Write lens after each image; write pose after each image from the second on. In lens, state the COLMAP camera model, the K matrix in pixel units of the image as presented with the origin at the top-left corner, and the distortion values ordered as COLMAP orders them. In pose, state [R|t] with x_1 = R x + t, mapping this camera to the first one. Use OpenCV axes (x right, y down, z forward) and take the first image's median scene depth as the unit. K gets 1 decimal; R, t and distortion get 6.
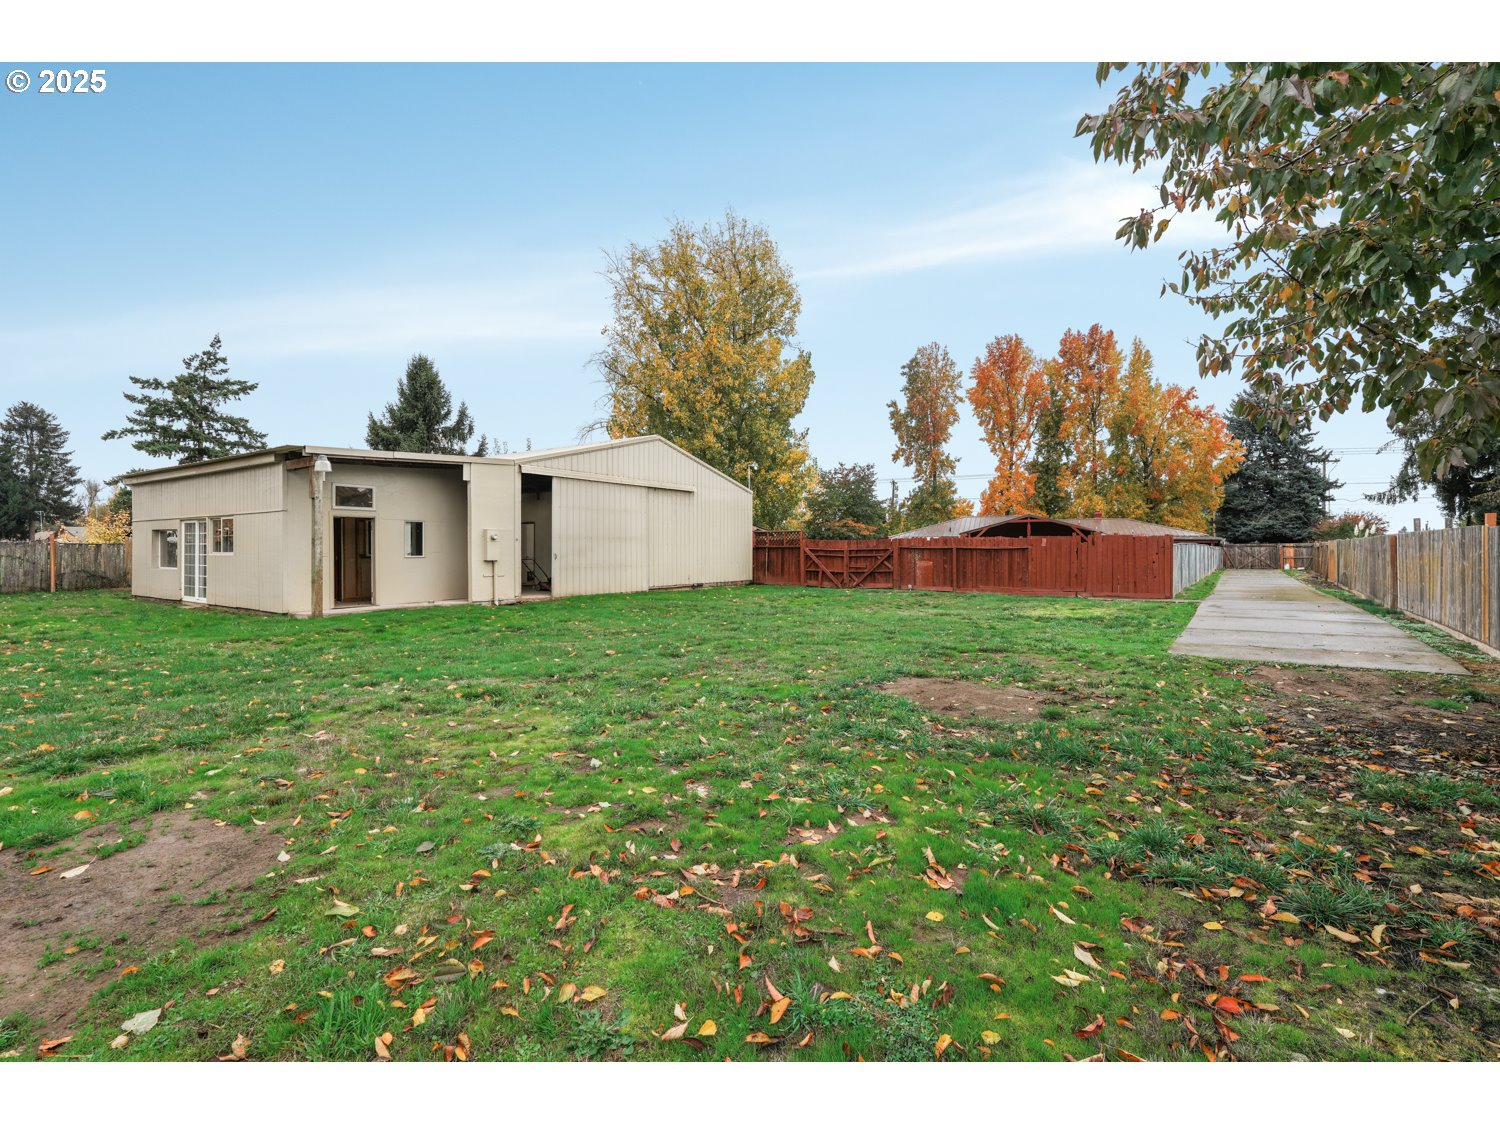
lens RADIAL K [[665.6, 0, 756.7], [0, 665.6, 544.1], [0, 0, 1]] dist [0.003165, -0.001119]
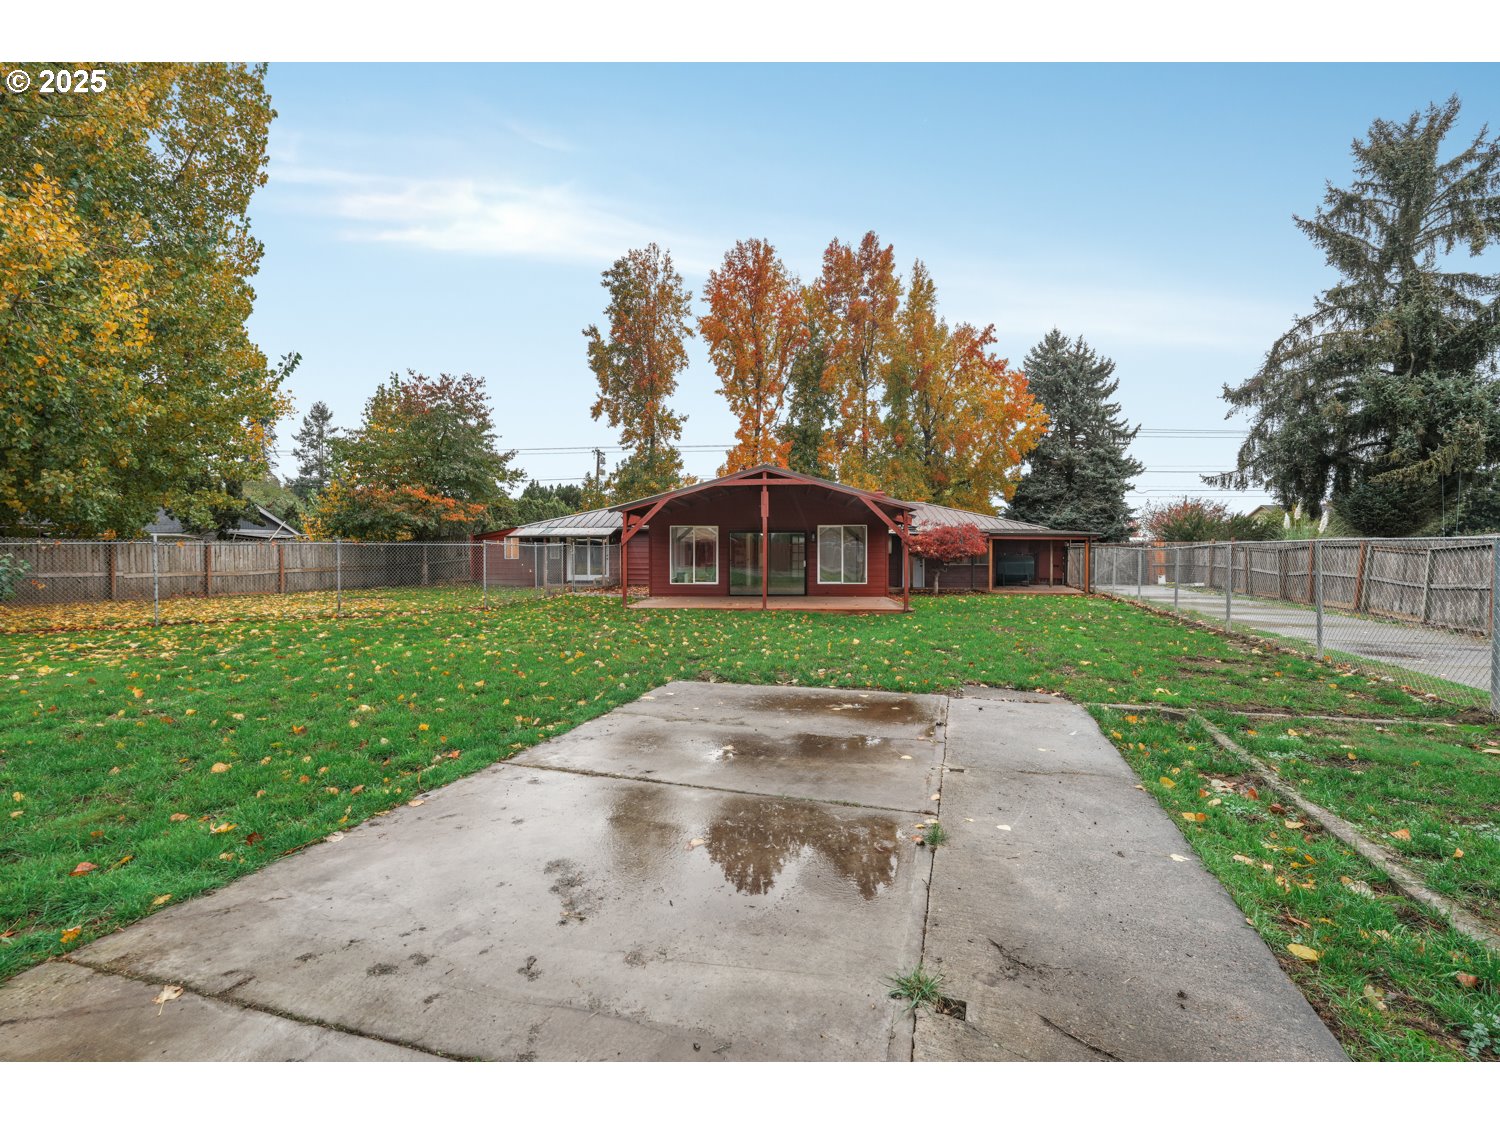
lens RADIAL K [[665.6, 0, 752.3], [0, 665.6, 559.1], [0, 0, 1]] dist [0.003165, -0.001119]
pose [[0.944126, -0.003334, 0.329568, 0.147561], [-0.004093, 0.999753, 0.021839, 0.001838], [-0.329559, -0.021968, 0.943879, 0.342314]]
